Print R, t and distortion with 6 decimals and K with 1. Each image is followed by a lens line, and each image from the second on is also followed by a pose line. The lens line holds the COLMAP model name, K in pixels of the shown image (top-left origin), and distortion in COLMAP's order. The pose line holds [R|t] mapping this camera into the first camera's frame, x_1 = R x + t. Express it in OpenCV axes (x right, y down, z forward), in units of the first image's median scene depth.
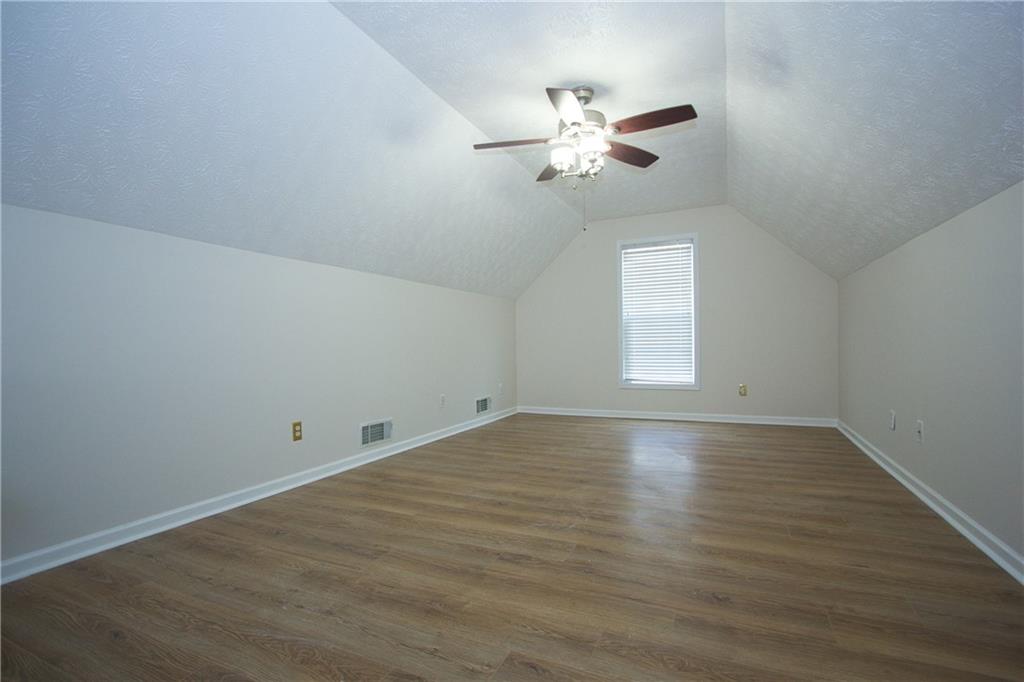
lens RADIAL K [[497.6, 0, 513.7], [0, 497.6, 352.8], [0, 0, 1]] dist [-0.000888, -0.000958]
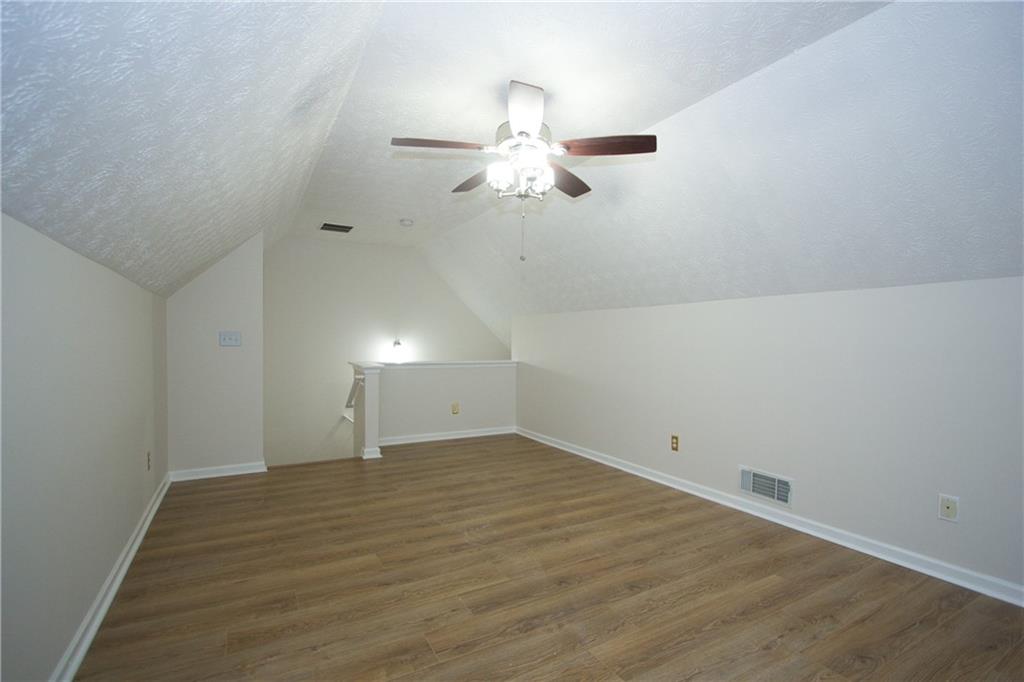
lens RADIAL K [[497.6, 0, 513.7], [0, 497.6, 352.8], [0, 0, 1]] dist [-0.000888, -0.000958]
pose [[-0.613808, 0.028989, -0.788923, 0.922226], [-0.007899, 0.999050, 0.042856, -0.139526], [0.789416, 0.032537, -0.612996, 1.685696]]
